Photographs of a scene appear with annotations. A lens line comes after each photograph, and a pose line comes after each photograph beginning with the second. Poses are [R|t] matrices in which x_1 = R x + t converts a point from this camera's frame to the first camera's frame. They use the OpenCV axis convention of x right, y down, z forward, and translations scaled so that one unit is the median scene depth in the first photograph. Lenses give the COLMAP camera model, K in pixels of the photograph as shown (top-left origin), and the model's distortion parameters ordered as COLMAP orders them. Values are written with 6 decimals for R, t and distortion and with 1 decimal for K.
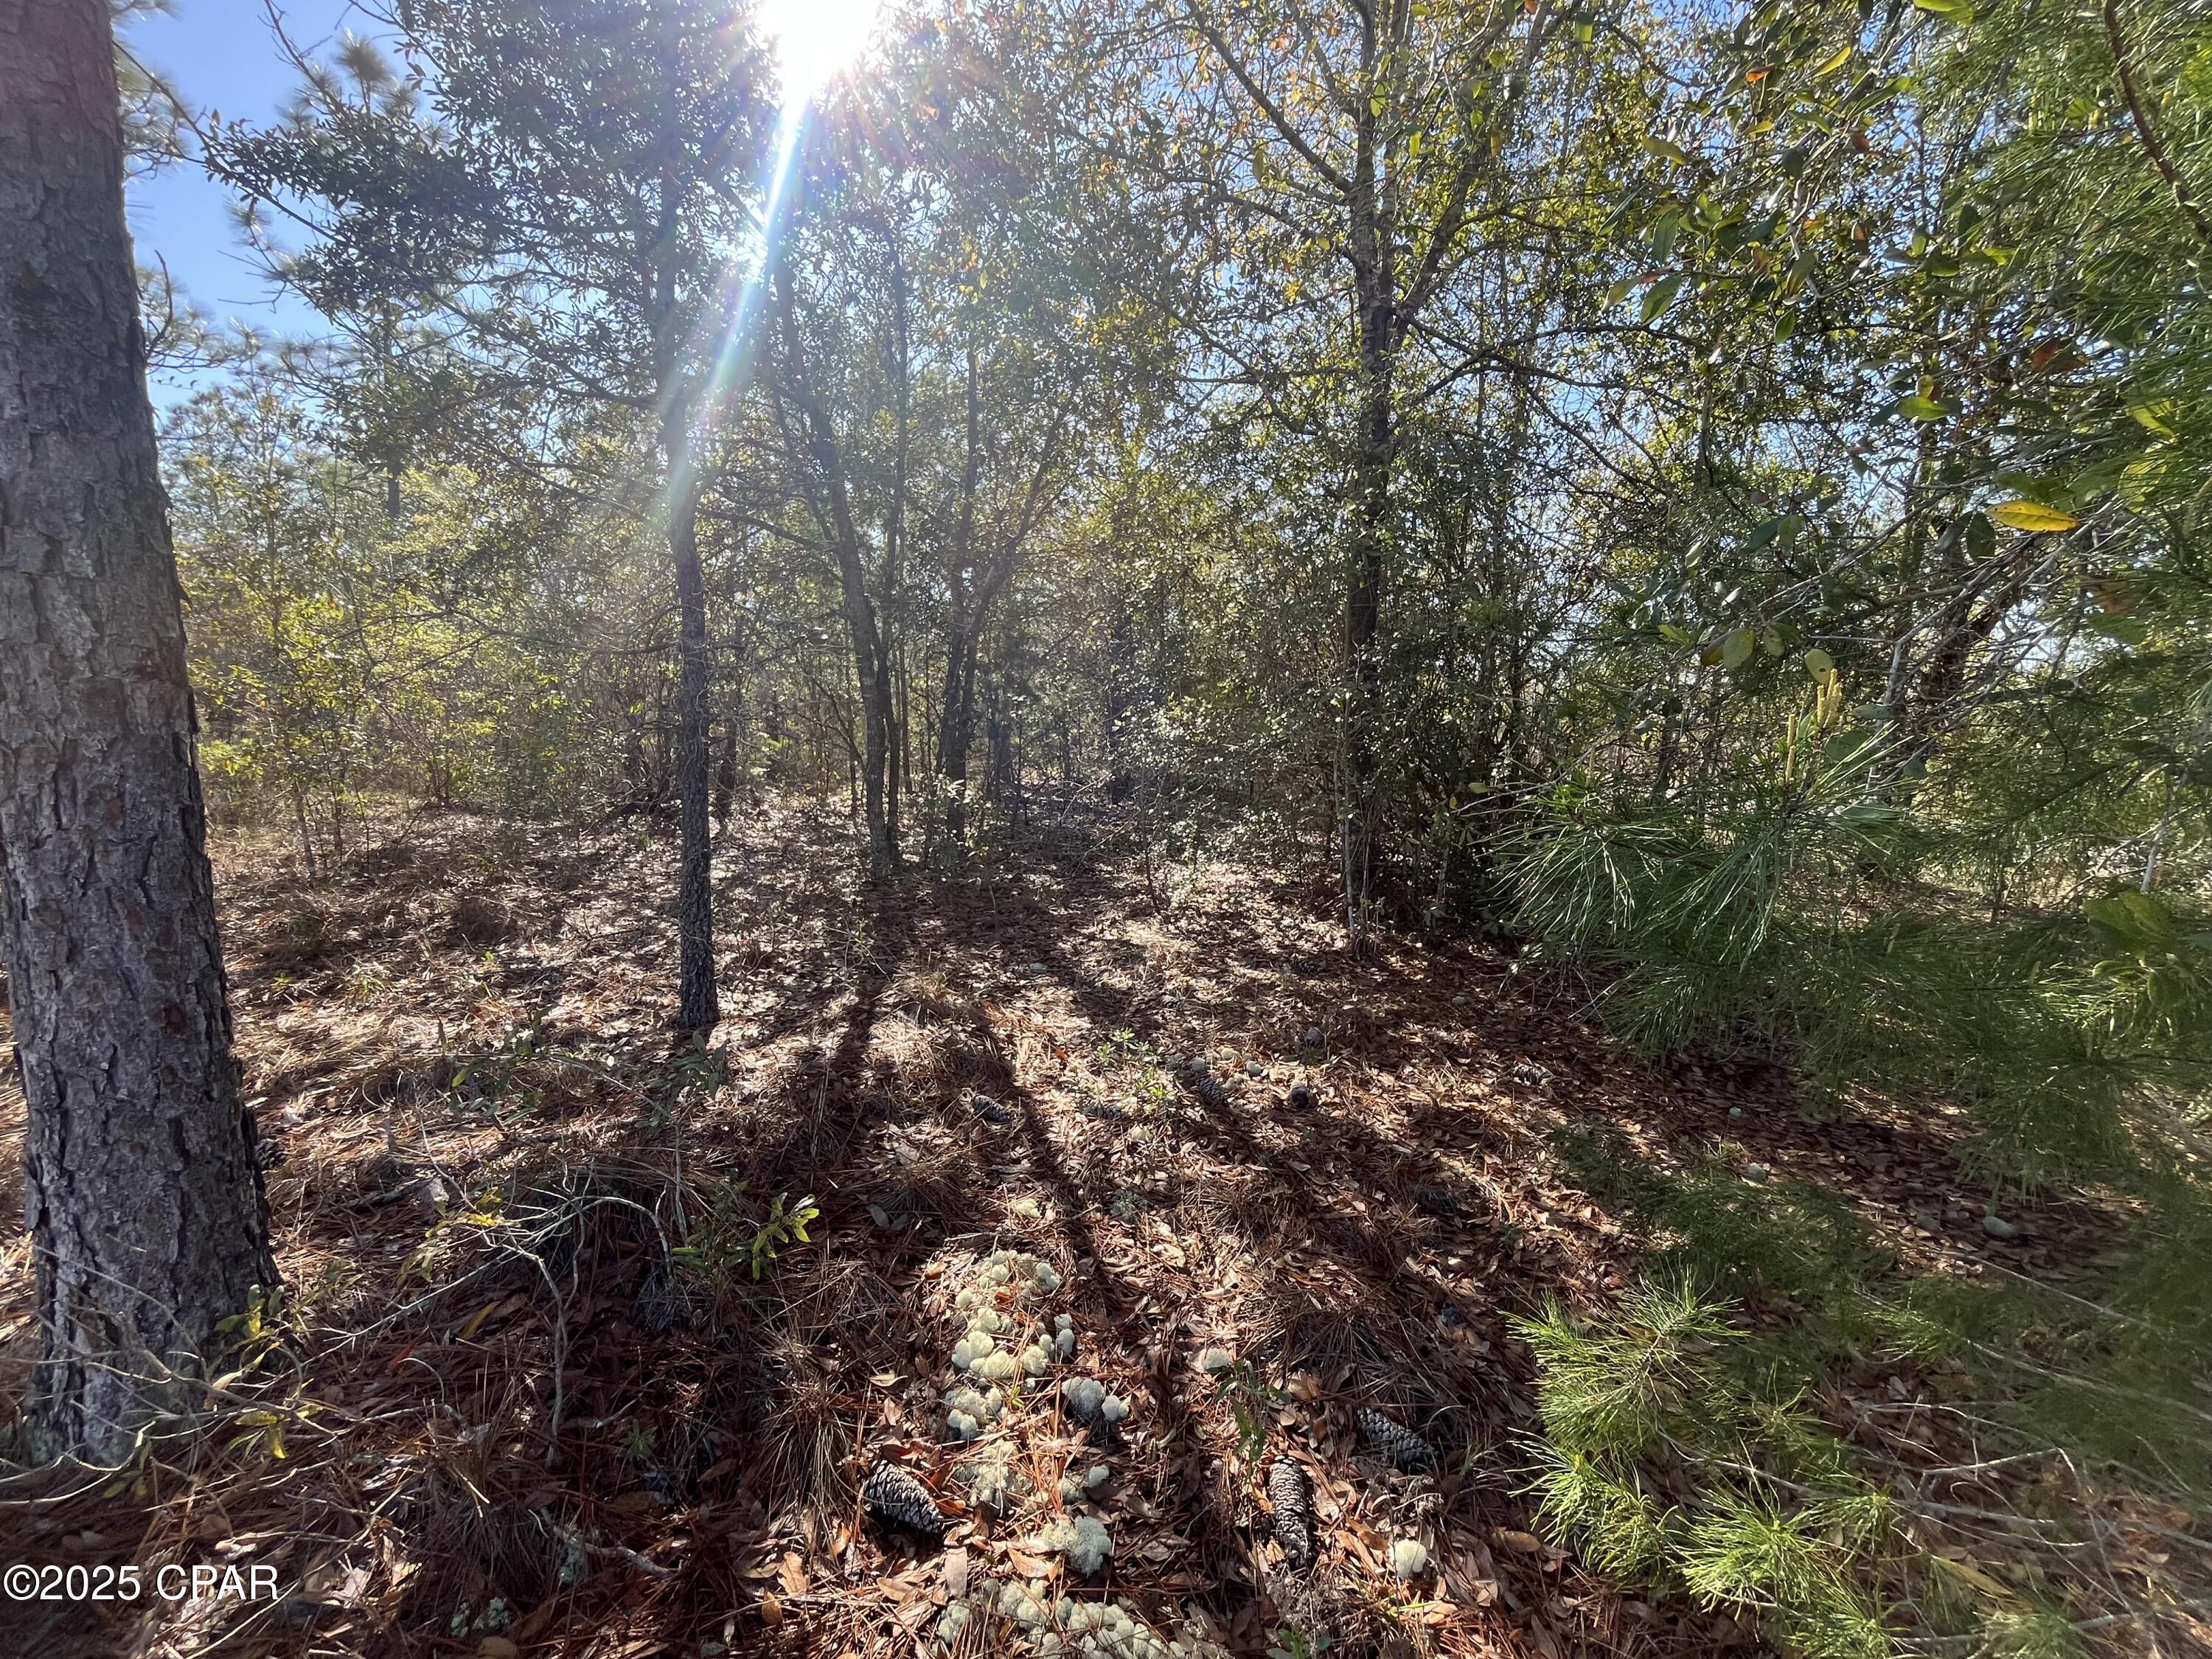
lens RADIAL K [[895.0, 0, 1106.0], [0, 895.0, 829.5], [0, 0, 1]] dist [-0.007013, 0.000270]
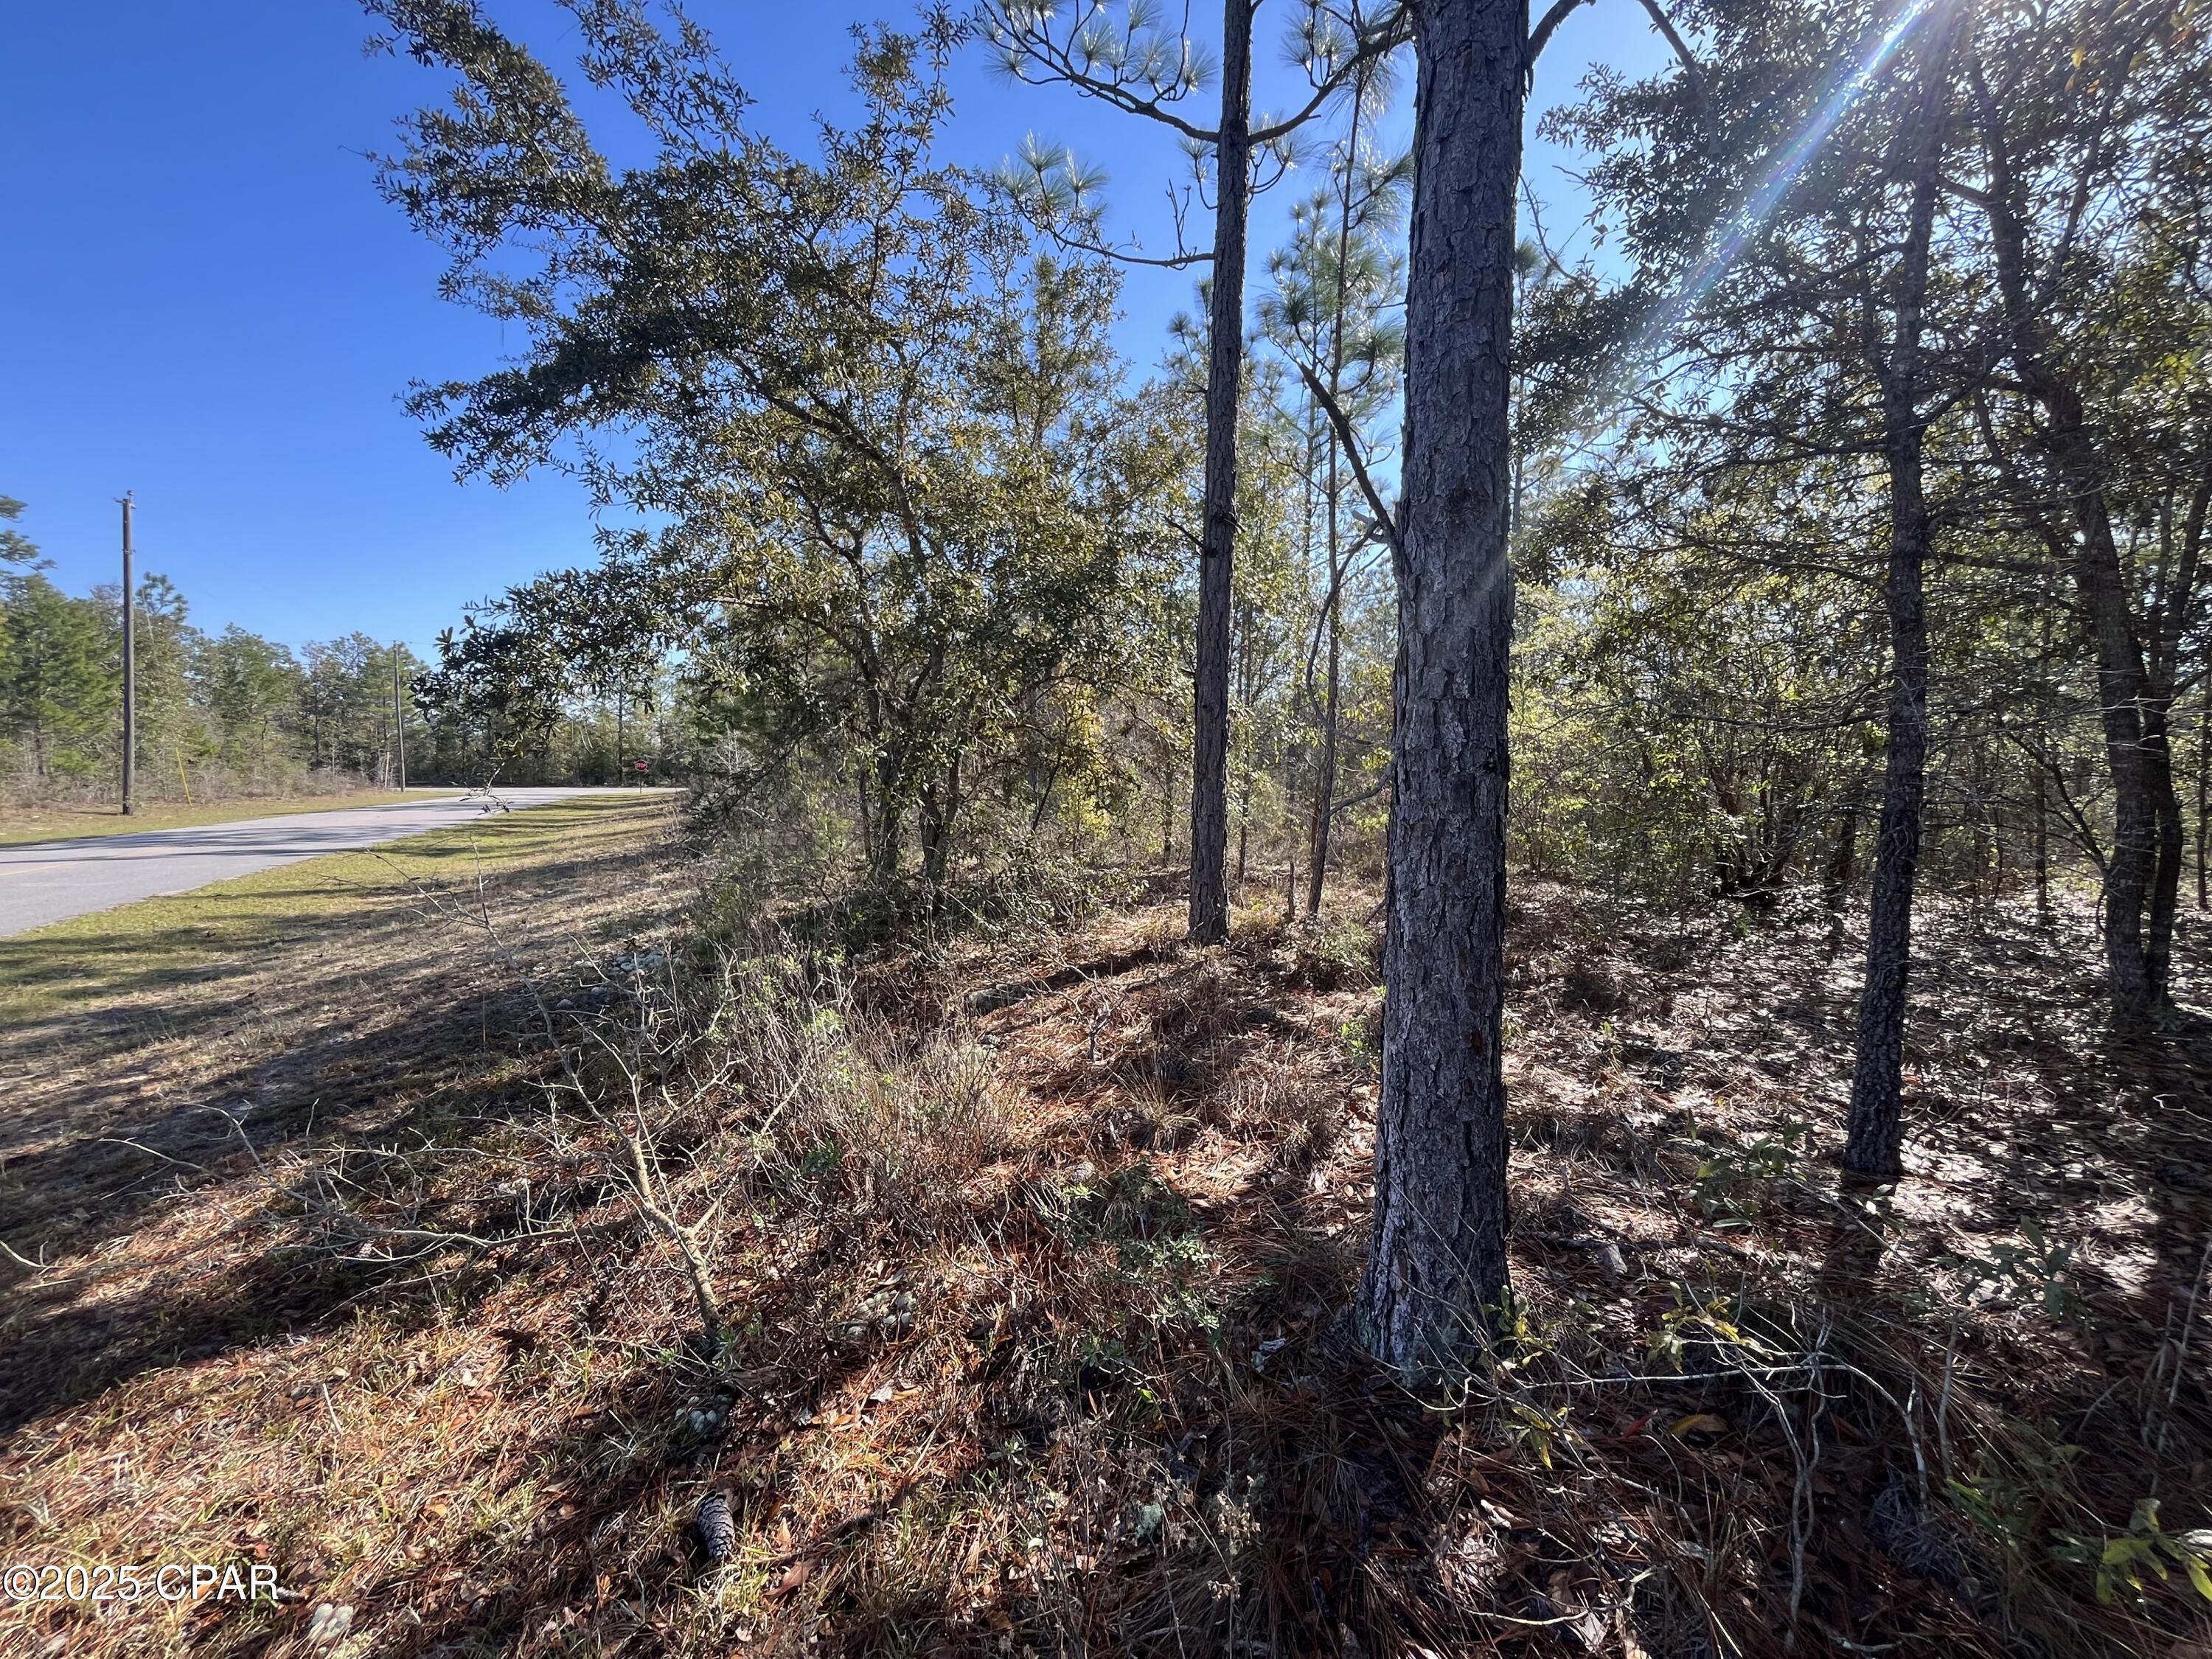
lens RADIAL K [[895.6, 0, 1106.0], [0, 895.6, 829.5], [0, 0, 1]] dist [-0.006846, 0.000688]
pose [[0.489927, 0.035105, -0.871056, -0.096099], [-0.107445, 0.994002, -0.020373, -0.001390], [0.865117, 0.103572, 0.490761, -0.042568]]
